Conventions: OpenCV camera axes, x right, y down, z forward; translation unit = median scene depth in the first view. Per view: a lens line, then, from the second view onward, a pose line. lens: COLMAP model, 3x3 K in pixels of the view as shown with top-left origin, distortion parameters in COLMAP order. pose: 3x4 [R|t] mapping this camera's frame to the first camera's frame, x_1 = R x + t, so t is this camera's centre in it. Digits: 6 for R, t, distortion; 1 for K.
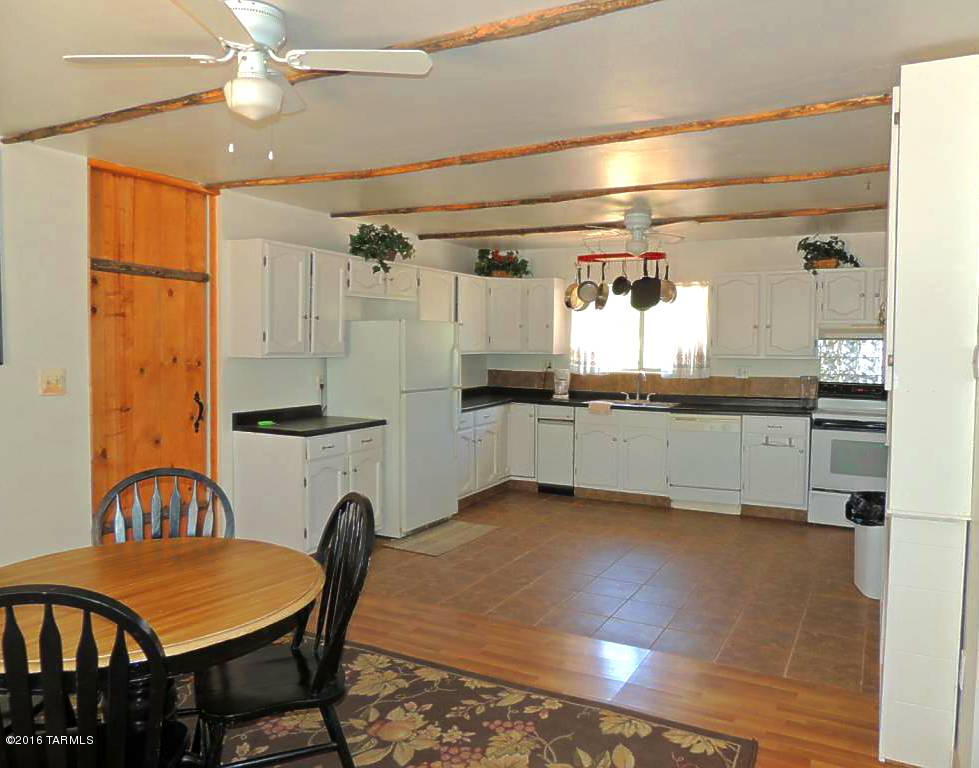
lens RADIAL K [[738.5, 0, 513.9], [0, 738.5, 373.5], [0, 0, 1]] dist [0.013531, 0.000716]
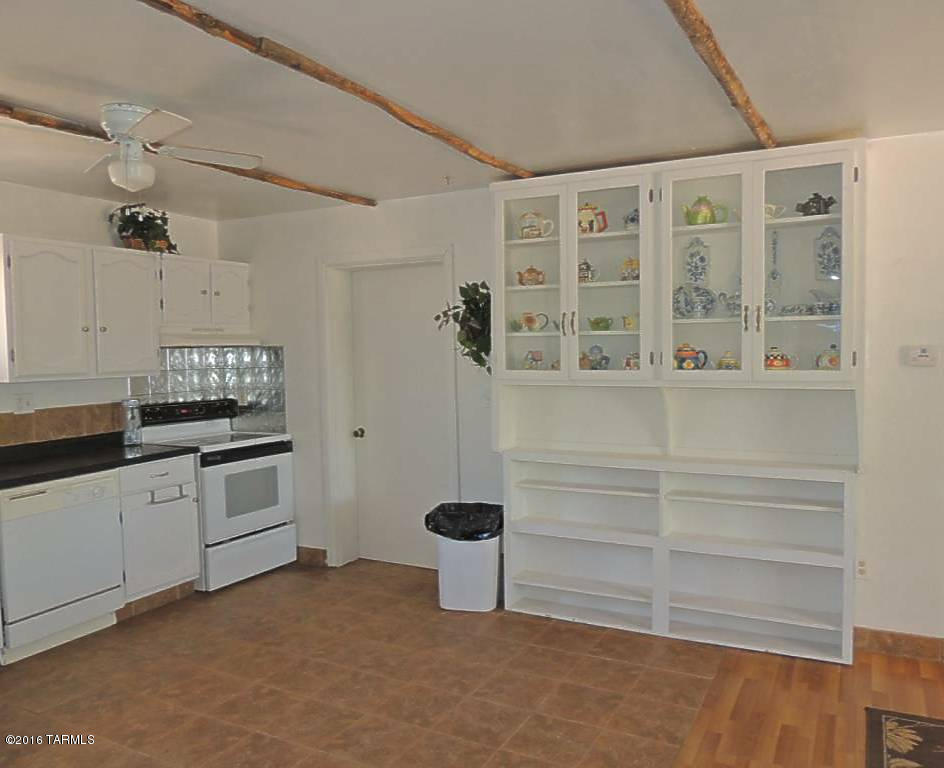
lens RADIAL K [[731.8, 0, 507.3], [0, 731.8, 377.1], [0, 0, 1]] dist [-0.012840, -0.003144]
pose [[-0.007734, -0.049597, 0.998739, -0.388933], [0.053578, 0.997314, 0.049941, -0.042576], [-0.998534, 0.053896, -0.005056, 0.808703]]
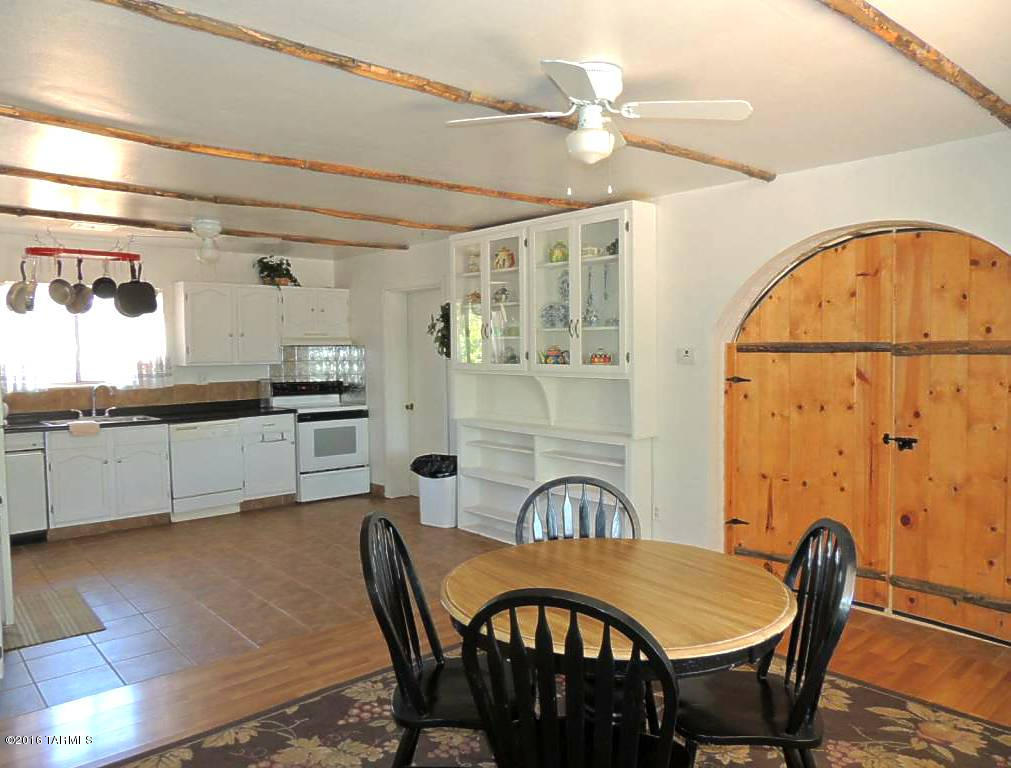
lens RADIAL K [[729.6, 0, 505.6], [0, 729.6, 377.6], [0, 0, 1]] dist [-0.023624, 0.000798]
pose [[0.366142, -0.050448, 0.929190, -0.641514], [0.048839, 0.998195, 0.034950, -0.024327], [-0.929276, 0.032585, 0.367945, 0.311330]]
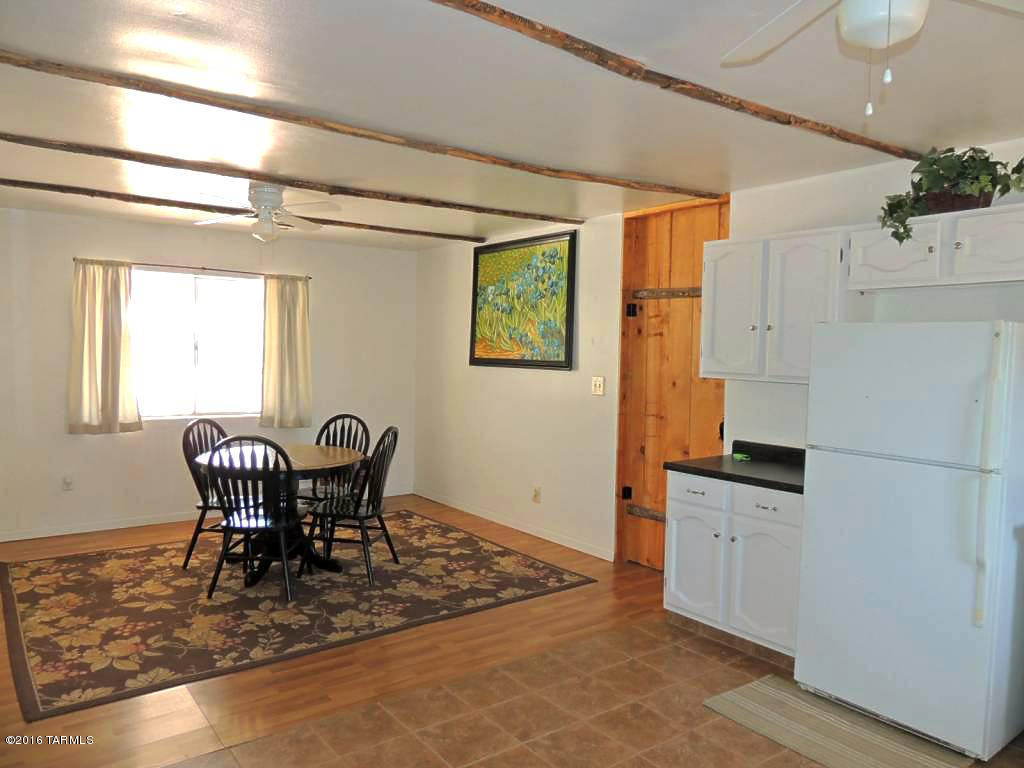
lens RADIAL K [[733.8, 0, 515.5], [0, 733.8, 385.2], [0, 0, 1]] dist [-0.019330, 0.007939]
pose [[-0.434985, 0.034151, -0.899790, 0.508445], [-0.057620, 0.996177, 0.065664, -0.052723], [0.898592, 0.080408, -0.431354, 1.094325]]
